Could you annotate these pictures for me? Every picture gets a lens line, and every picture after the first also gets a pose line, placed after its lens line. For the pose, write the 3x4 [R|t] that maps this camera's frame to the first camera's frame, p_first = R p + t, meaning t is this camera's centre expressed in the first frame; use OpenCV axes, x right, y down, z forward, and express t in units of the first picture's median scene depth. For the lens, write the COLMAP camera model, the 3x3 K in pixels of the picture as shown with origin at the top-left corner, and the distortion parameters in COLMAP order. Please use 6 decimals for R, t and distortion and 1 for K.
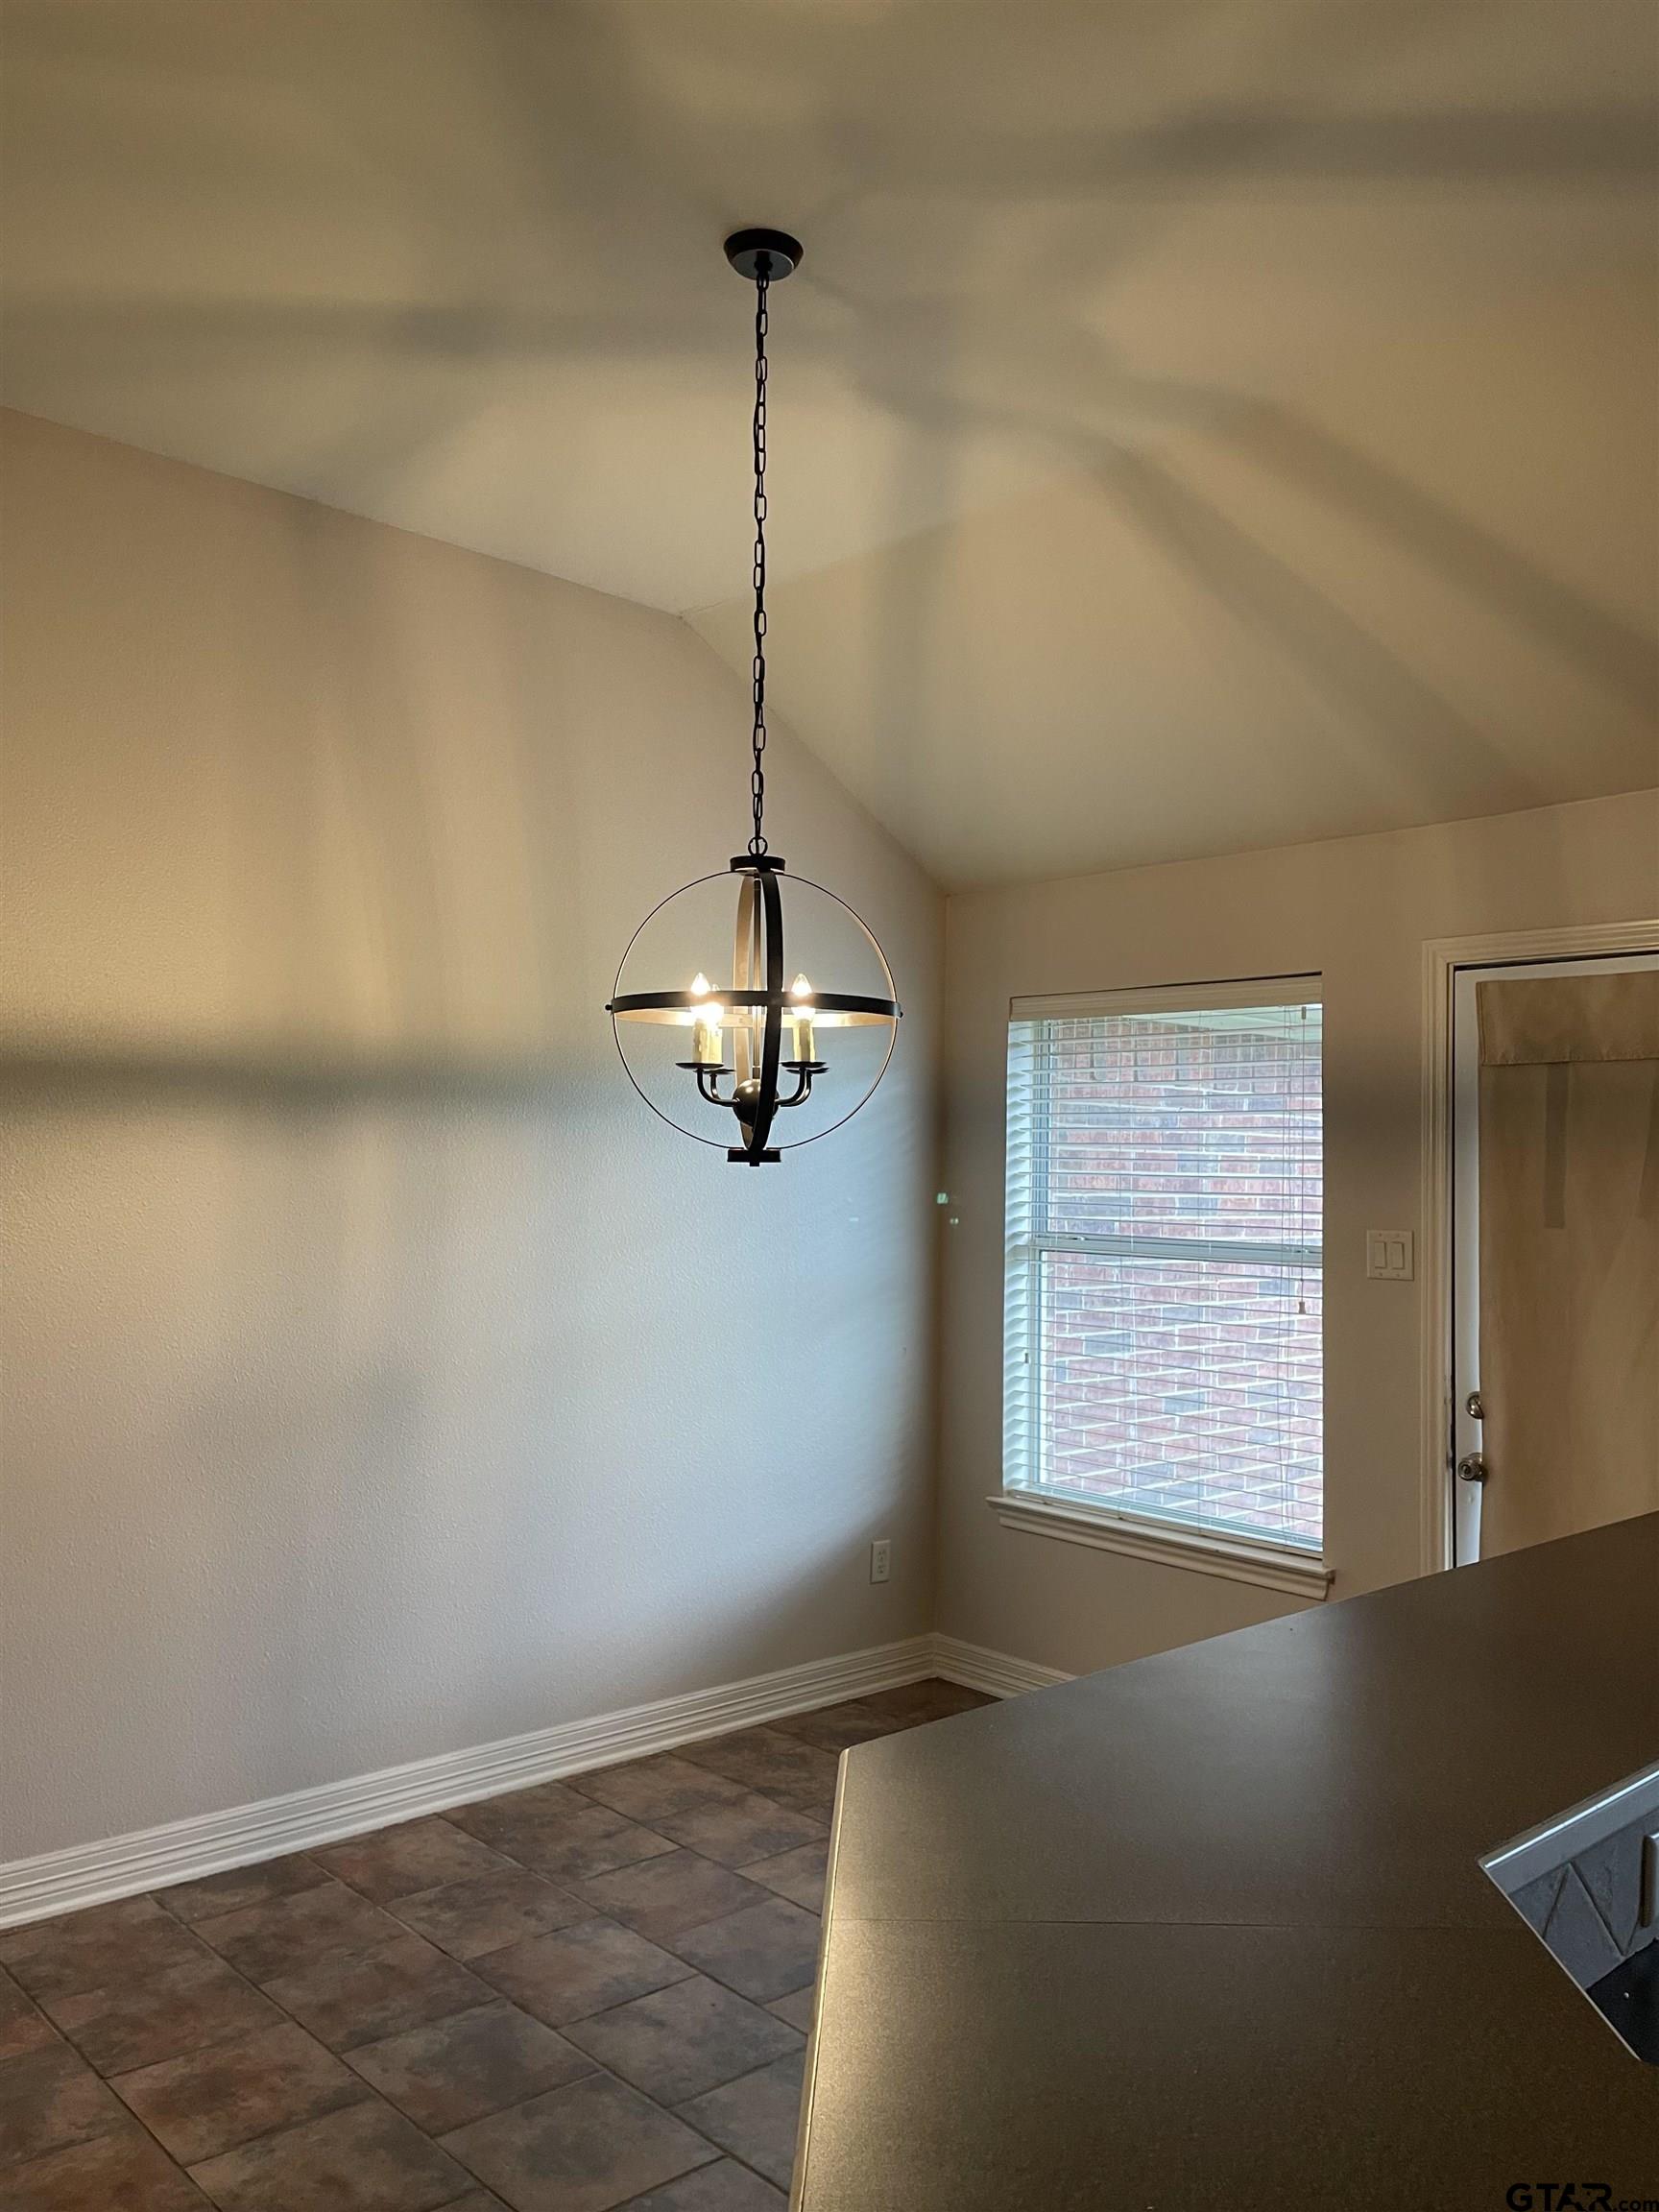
lens RADIAL K [[1643.9, 0, 842.2], [0, 1643.9, 1105.7], [0, 0, 1]] dist [0.084309, -0.108882]
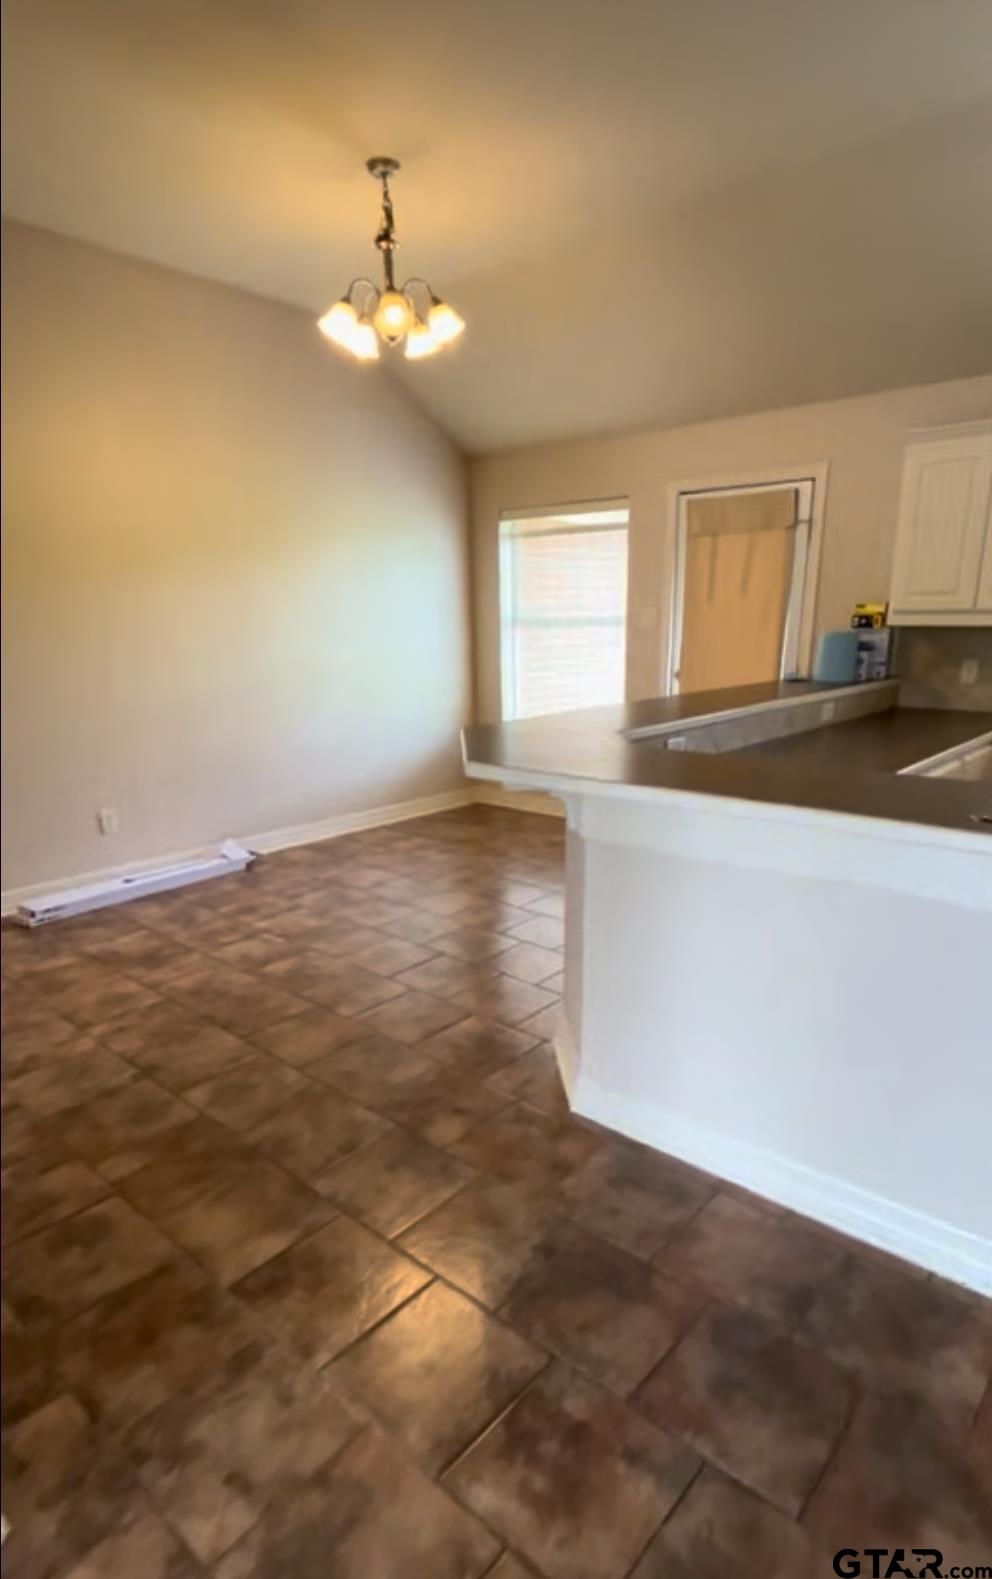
lens RADIAL K [[831.5, 0, 508.4], [0, 831.5, 882.1], [0, 0, 1]] dist [0.000515, 0.000187]
pose [[0.993712, -0.063356, 0.092315, -0.032144], [0.027131, 0.936187, 0.350452, 0.017494], [-0.108628, -0.345744, 0.932020, -0.324896]]
